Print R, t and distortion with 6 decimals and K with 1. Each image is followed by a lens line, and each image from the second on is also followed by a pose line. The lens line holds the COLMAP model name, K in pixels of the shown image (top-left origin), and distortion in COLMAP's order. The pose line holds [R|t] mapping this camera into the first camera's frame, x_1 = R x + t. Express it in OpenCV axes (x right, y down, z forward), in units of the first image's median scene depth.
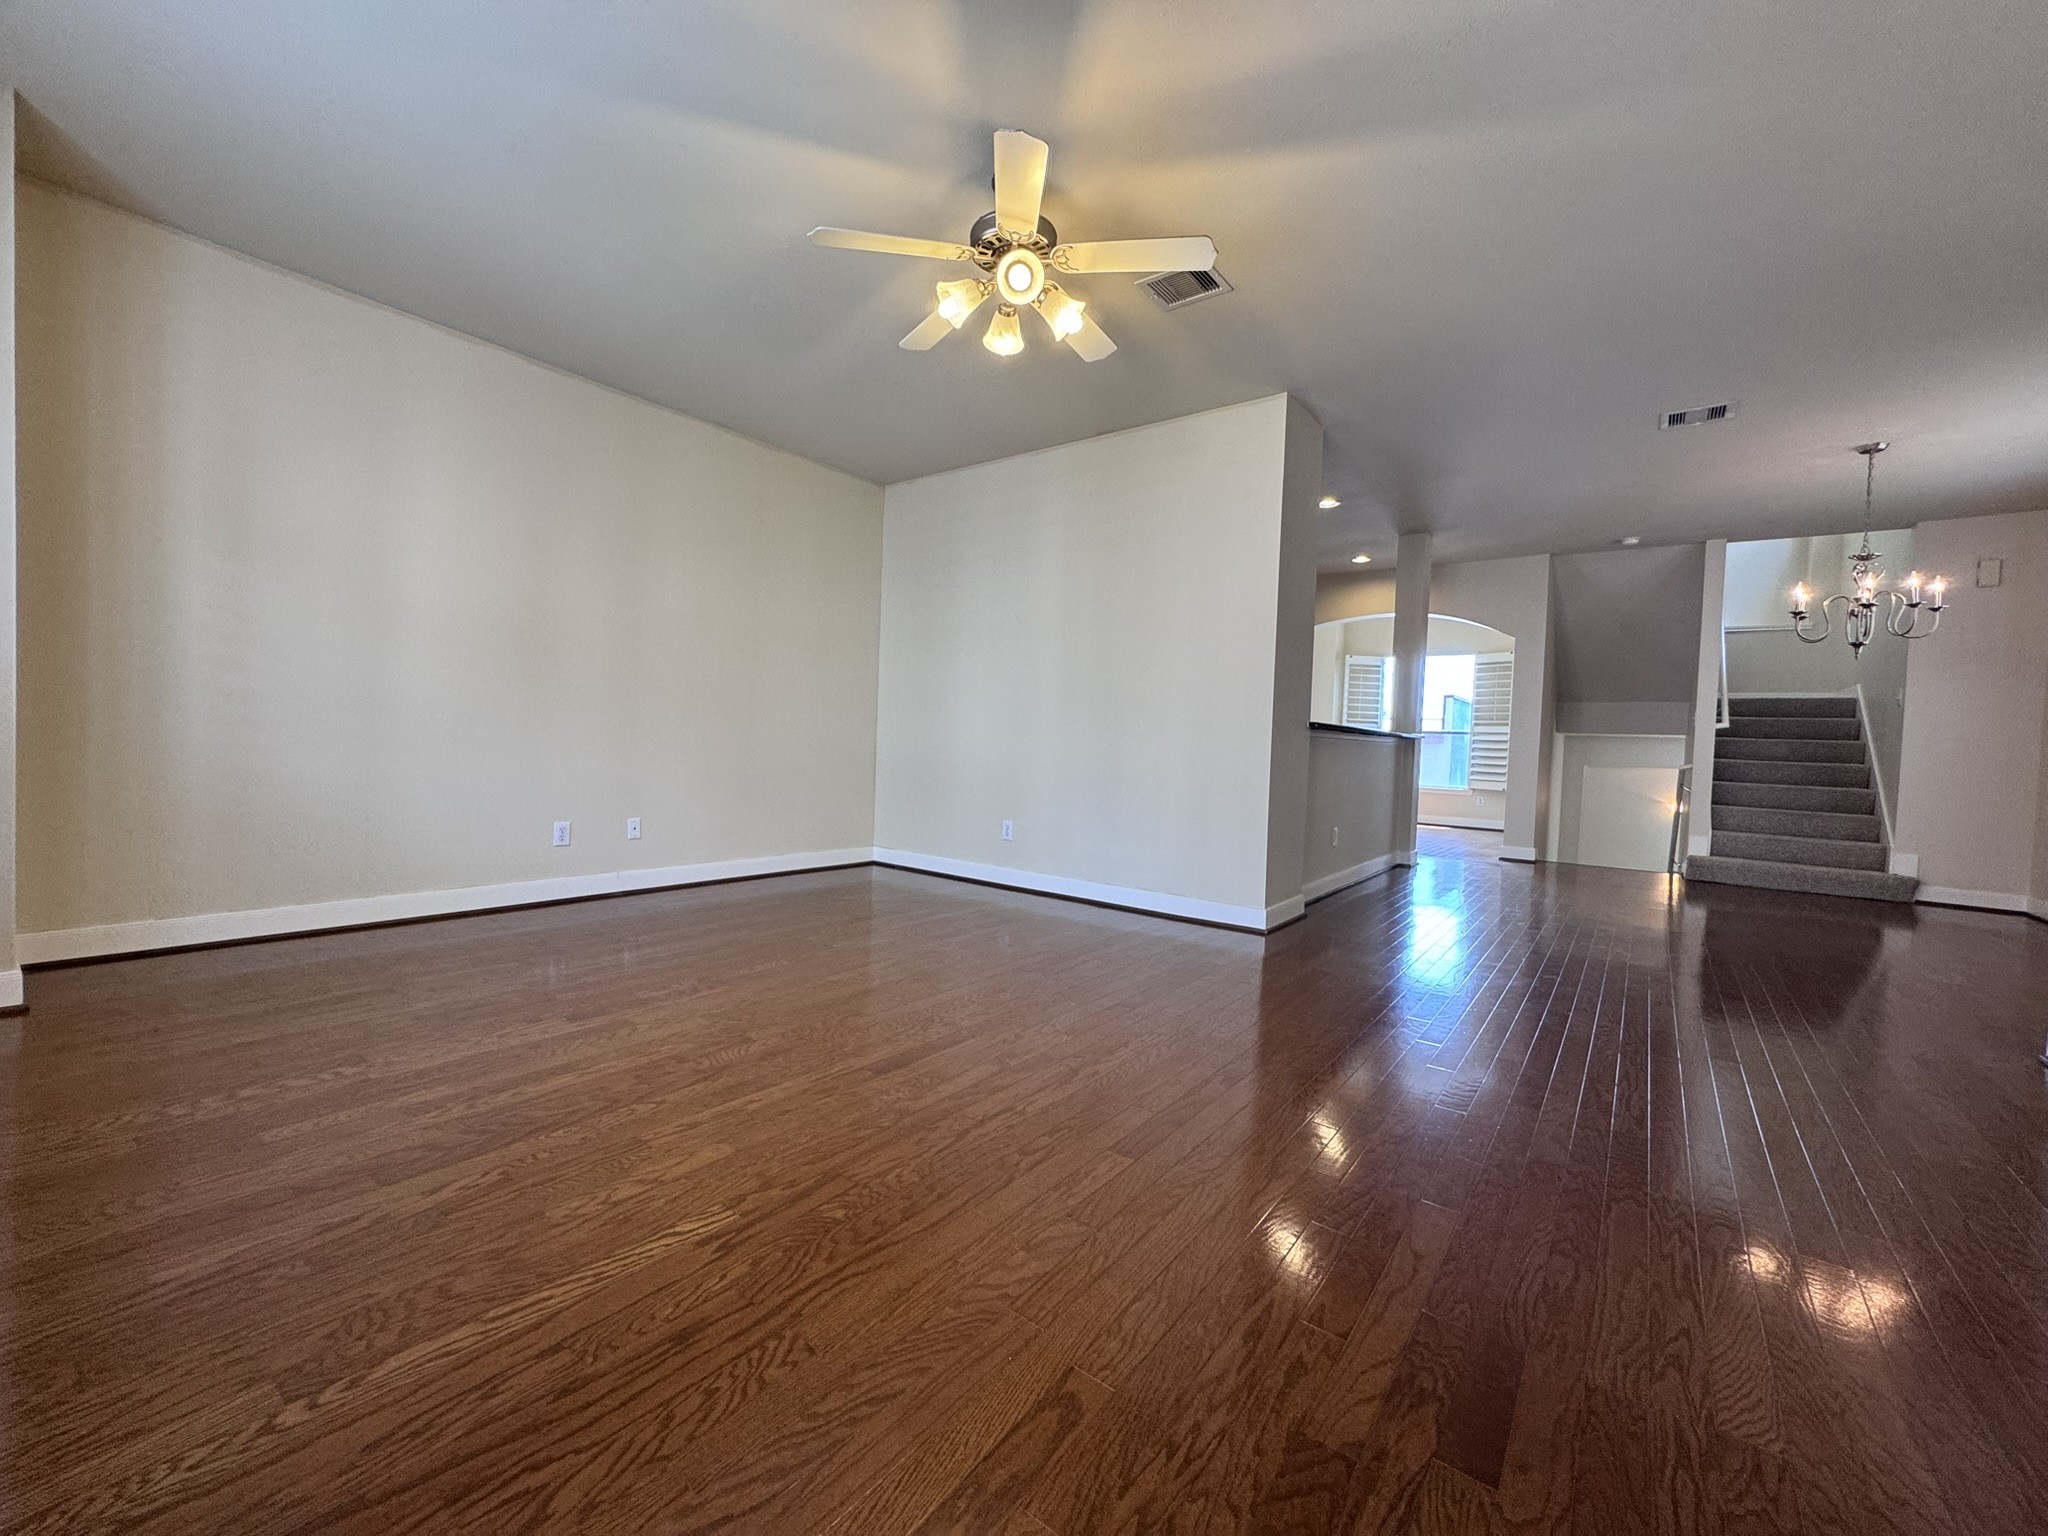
lens RADIAL K [[822.0, 0, 1031.5], [0, 822.0, 761.6], [0, 0, 1]] dist [0.004121, 0.000330]
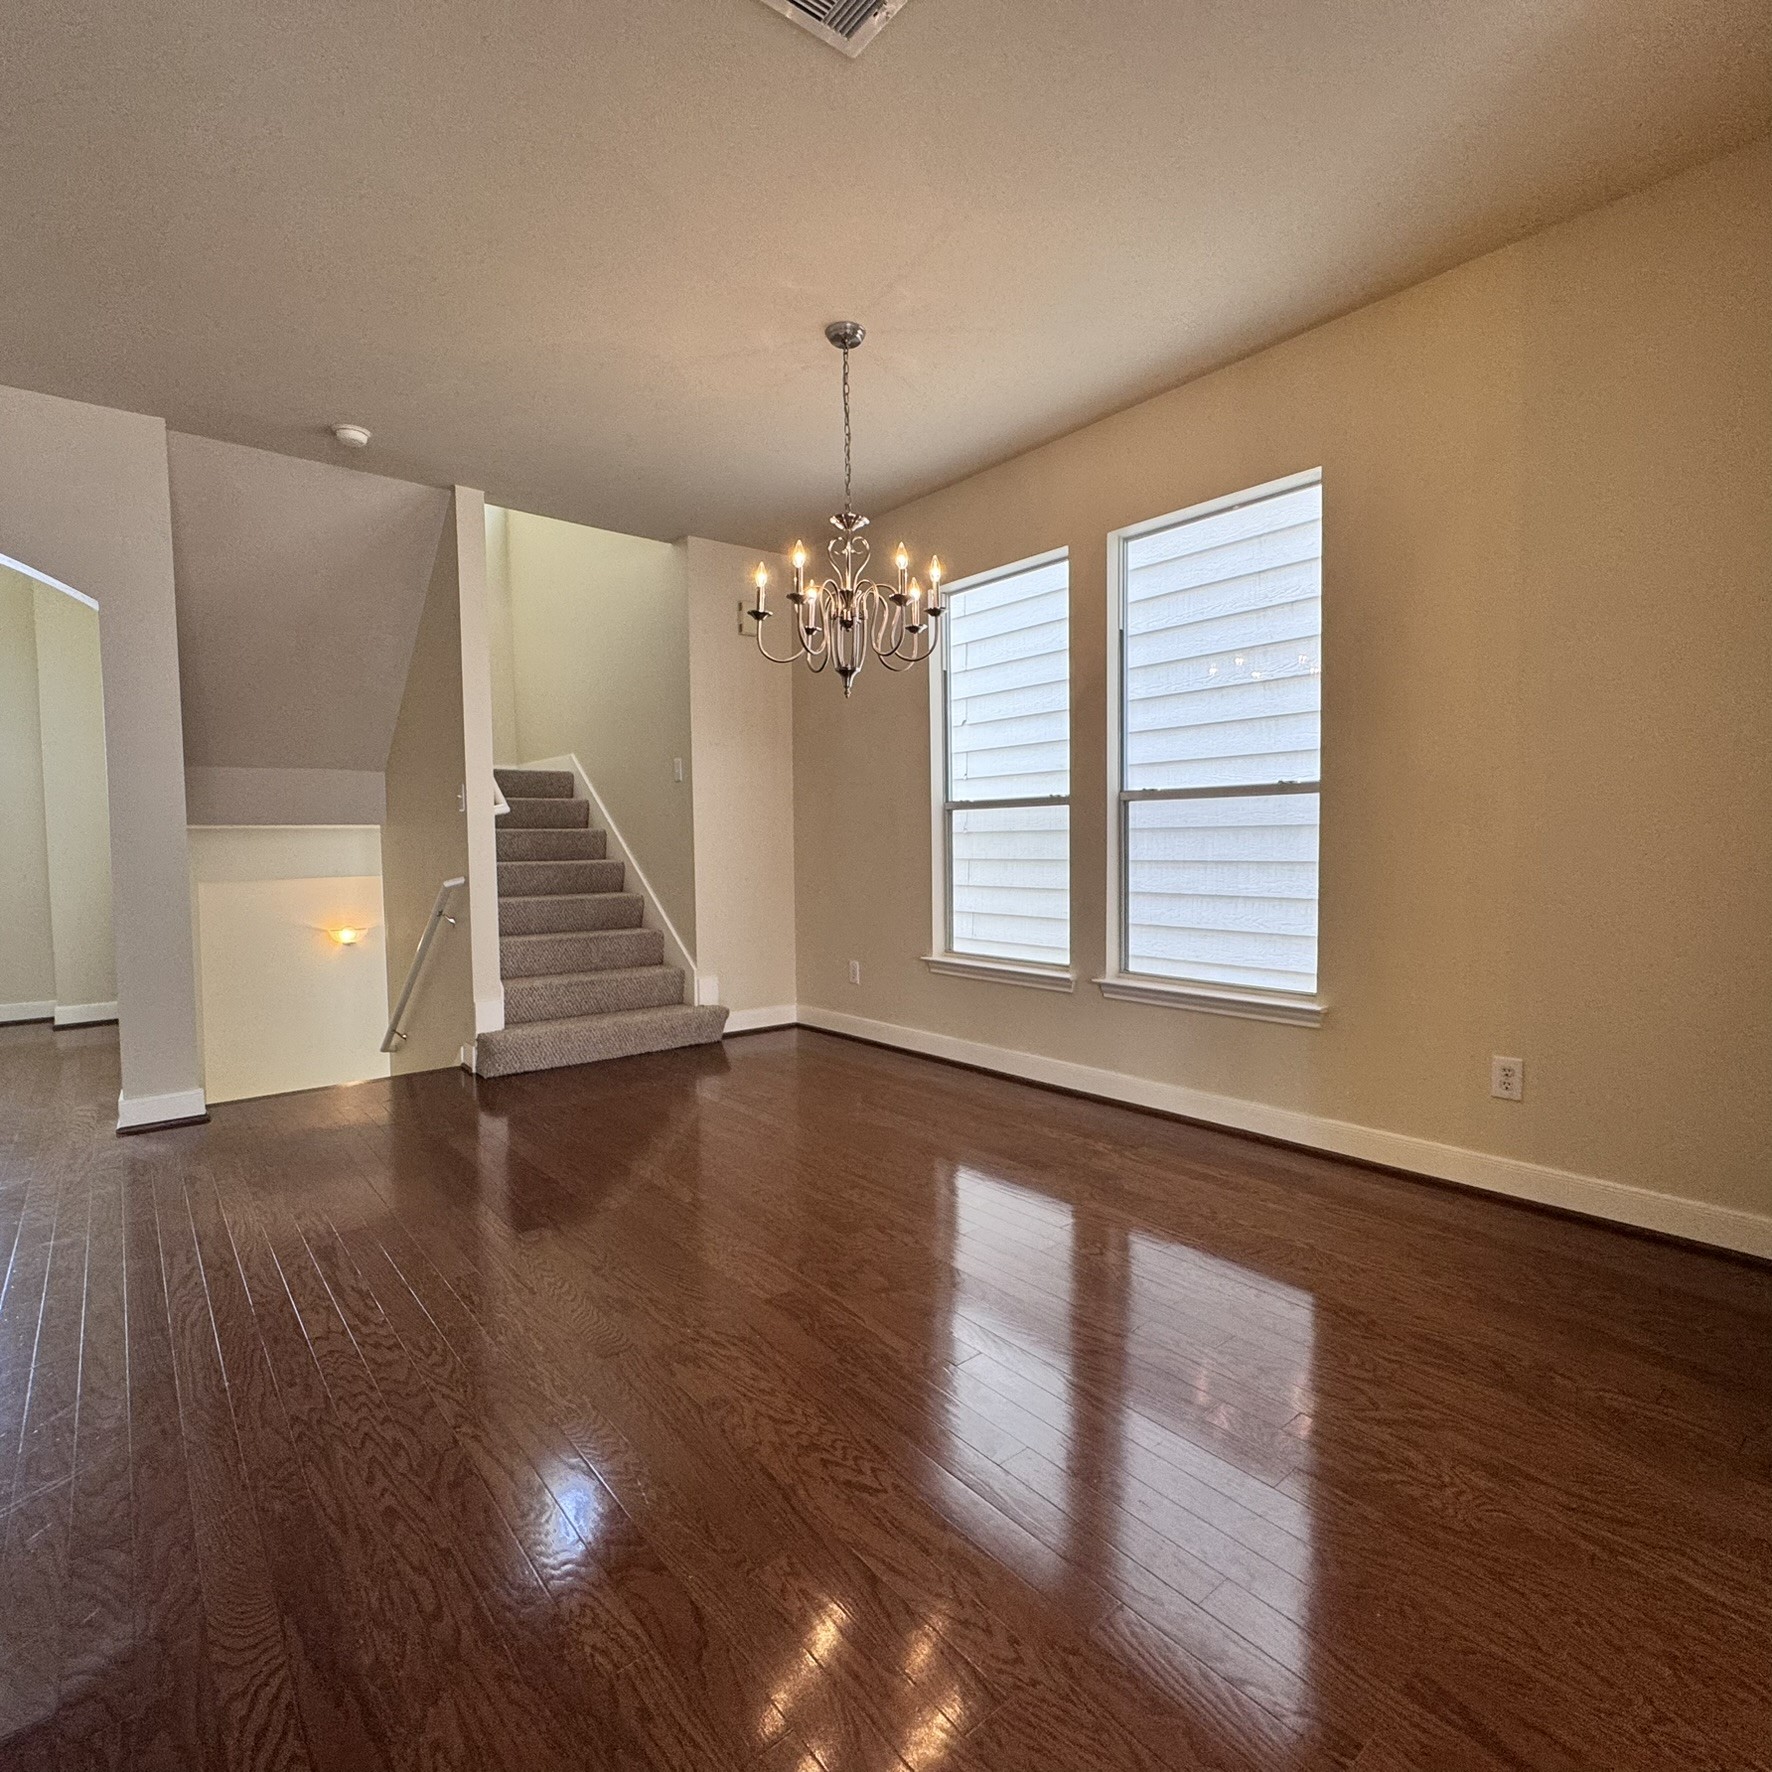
lens RADIAL K [[944.8, 0, 871.7], [0, 944.8, 883.0], [0, 0, 1]] dist [0.000046, -0.000417]
pose [[0.226083, -0.080516, 0.970775, 0.242916], [0.050242, 0.996216, 0.070925, -0.027103], [-0.972812, 0.032739, 0.229272, 0.618450]]
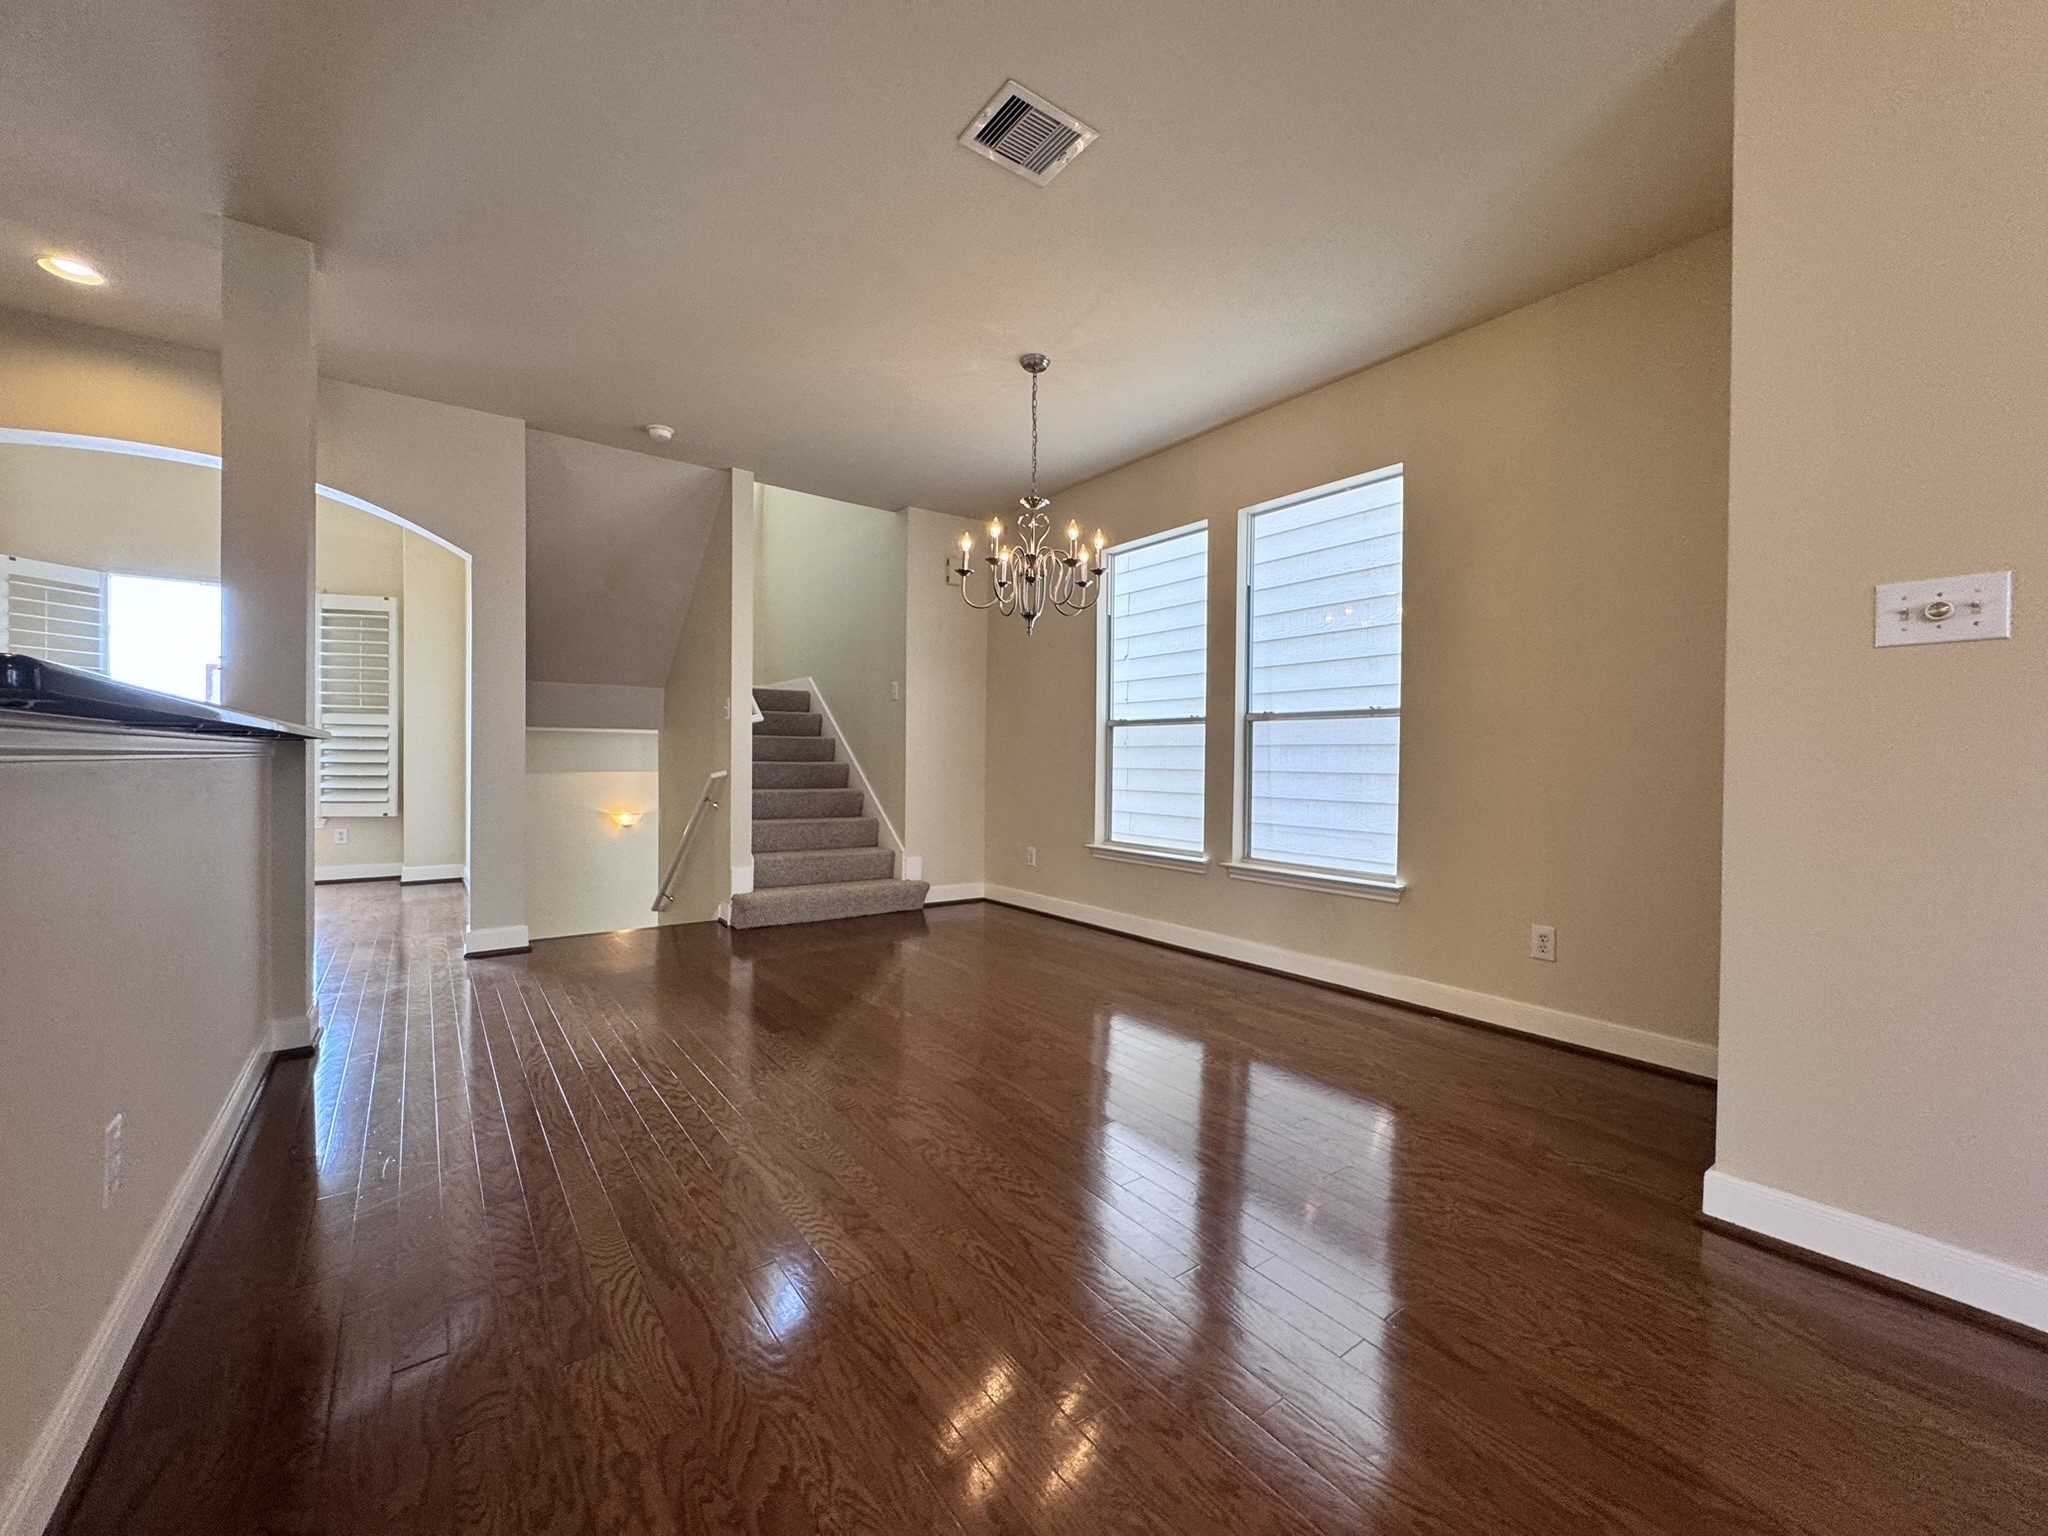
lens RADIAL K [[822.0, 0, 1010.7], [0, 822.0, 765.4], [0, 0, 1]] dist [0.004121, 0.000330]
pose [[0.276089, -0.038571, 0.960358, 0.180549], [0.028154, 0.999090, 0.032033, -0.019162], [-0.960720, 0.018194, 0.276923, 0.599037]]
